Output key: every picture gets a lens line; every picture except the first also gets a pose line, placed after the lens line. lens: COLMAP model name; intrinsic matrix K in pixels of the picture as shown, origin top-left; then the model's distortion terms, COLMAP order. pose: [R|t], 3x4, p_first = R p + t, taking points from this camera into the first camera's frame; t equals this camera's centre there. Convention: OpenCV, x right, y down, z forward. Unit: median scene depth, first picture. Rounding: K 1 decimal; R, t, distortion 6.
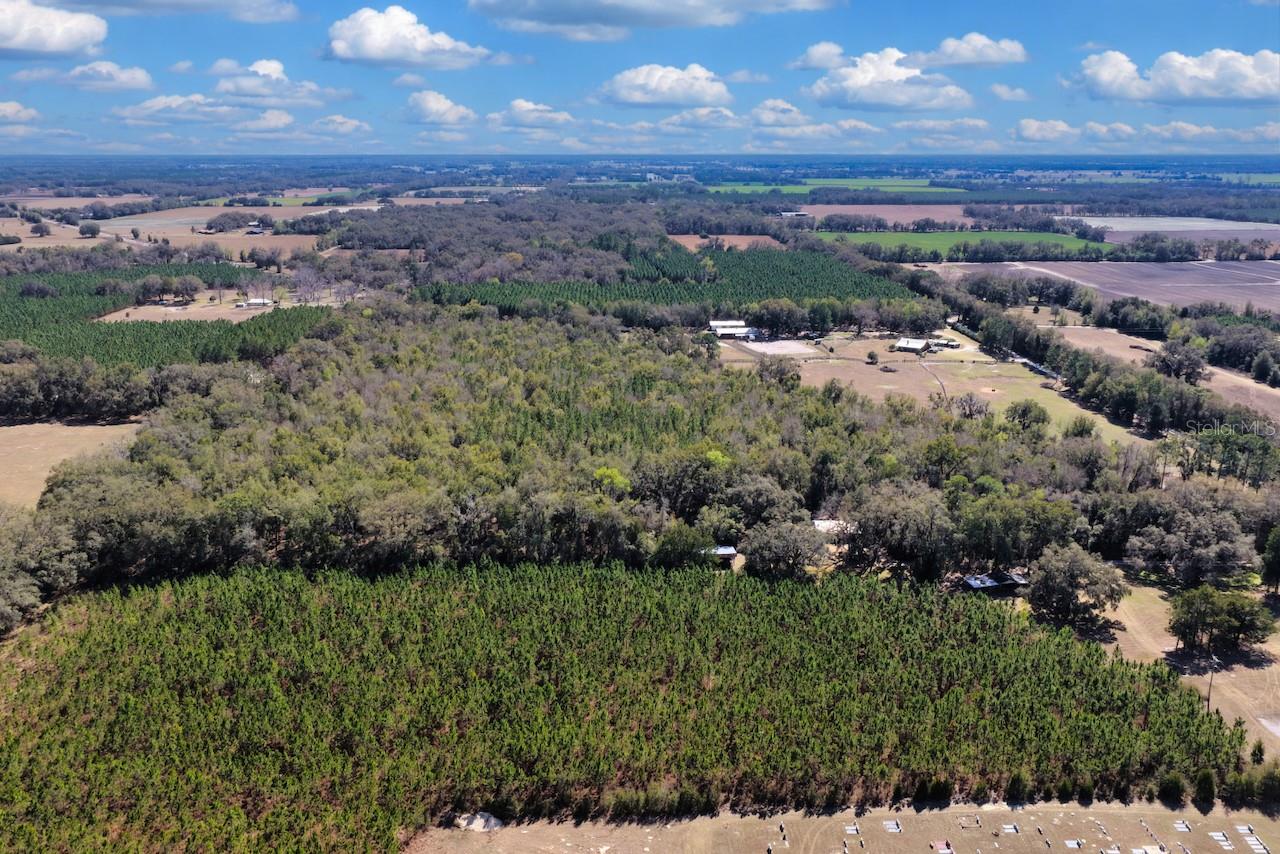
lens RADIAL K [[1073.4, 0, 627.7], [0, 1073.4, 423.1], [0, 0, 1]] dist [-0.014781, 0.055051]
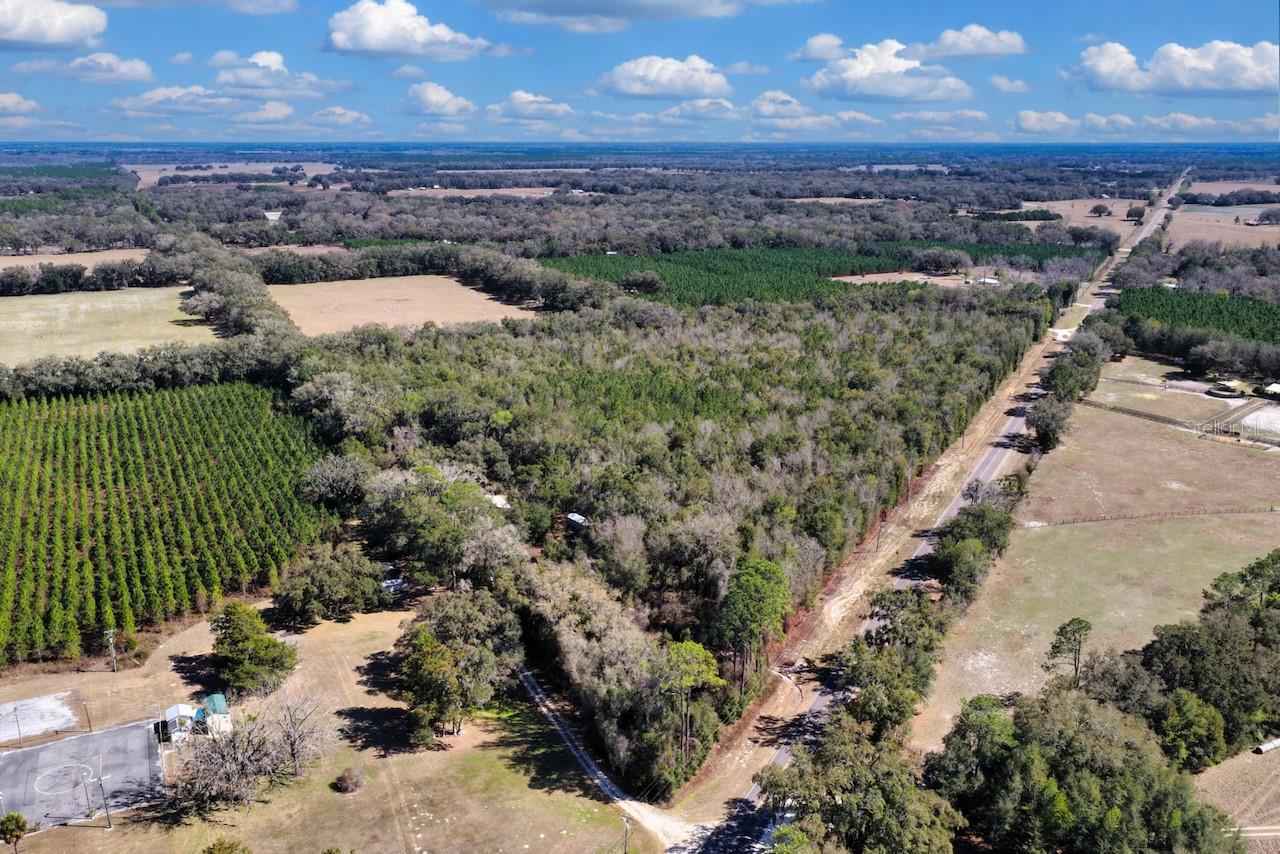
lens RADIAL K [[1045.6, 0, 634.1], [0, 1045.6, 422.1], [0, 0, 1]] dist [-0.005973, 0.019333]
pose [[0.419526, 0.238790, -0.875772, 0.268836], [-0.224776, 0.962061, 0.154642, -0.039395], [0.879474, 0.131976, 0.457284, 0.165331]]
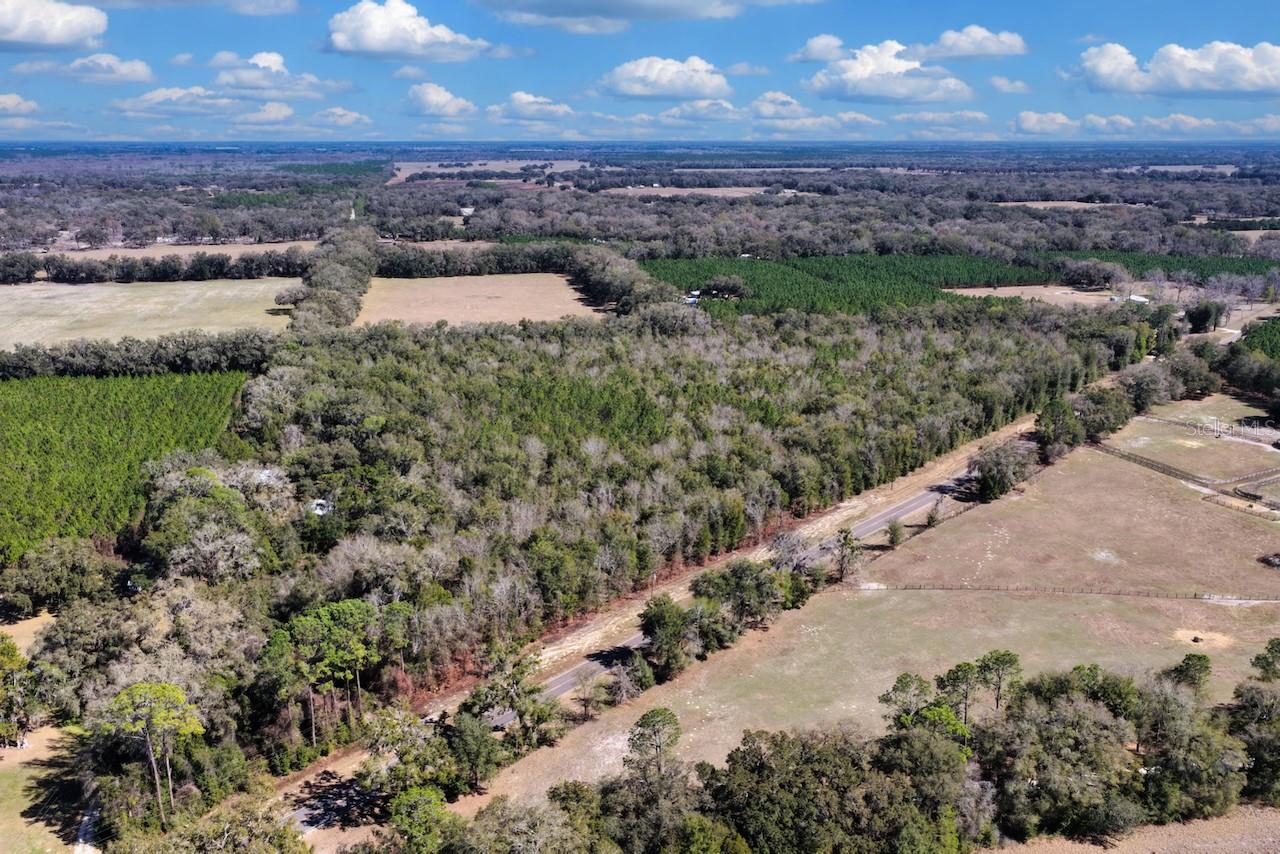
lens RADIAL K [[1042.1, 0, 640.0], [0, 1042.1, 427.0], [0, 0, 1]] dist [0.004909, 0.009835]
pose [[0.186128, 0.263808, -0.946447, 0.281396], [-0.242089, 0.945895, 0.216045, -0.063266], [0.952234, 0.188913, 0.239922, 0.258025]]
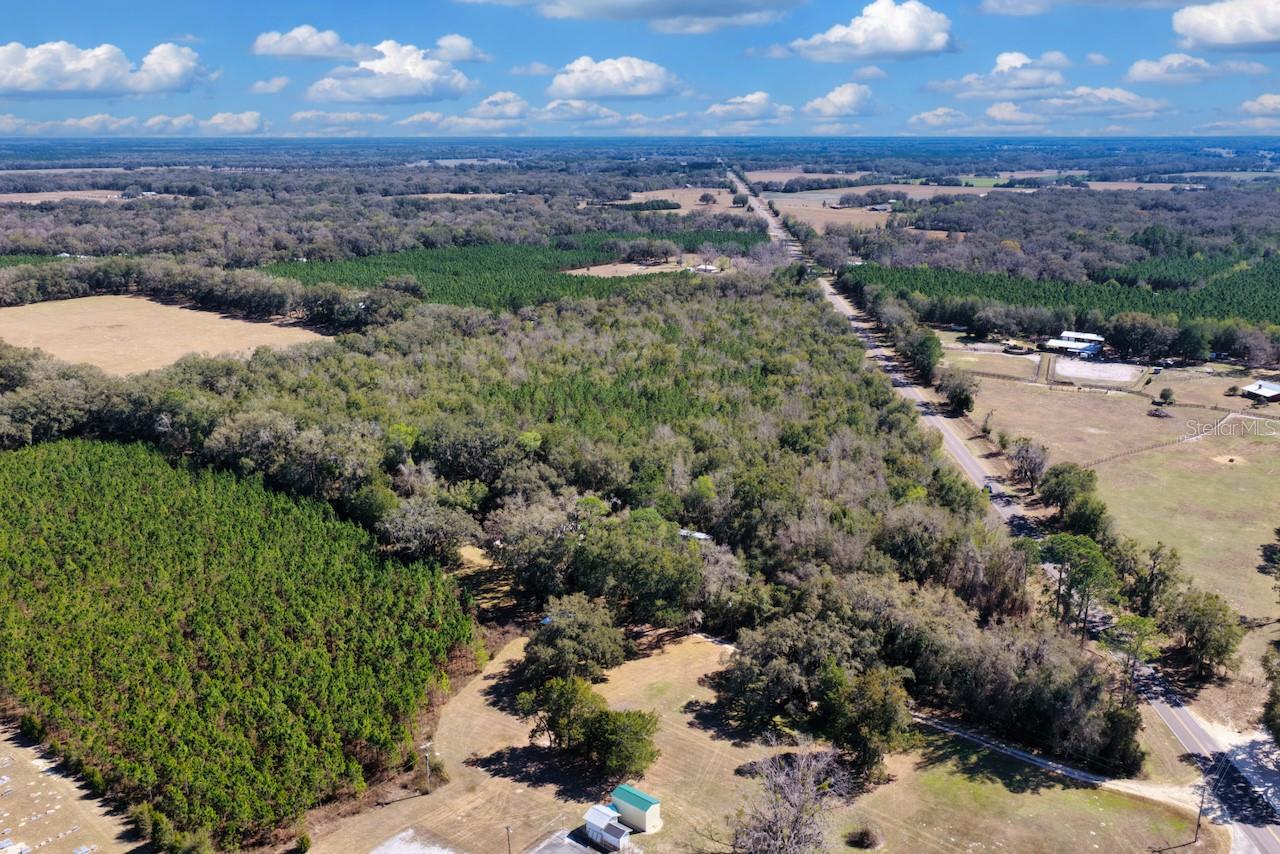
lens RADIAL K [[1073.4, 0, 627.7], [0, 1073.4, 423.1], [0, 0, 1]] dist [-0.014781, 0.055051]
pose [[0.754025, 0.170841, -0.634240, 0.194442], [-0.160480, 0.984236, 0.074329, -0.017405], [0.636941, 0.045737, 0.769555, 0.081012]]
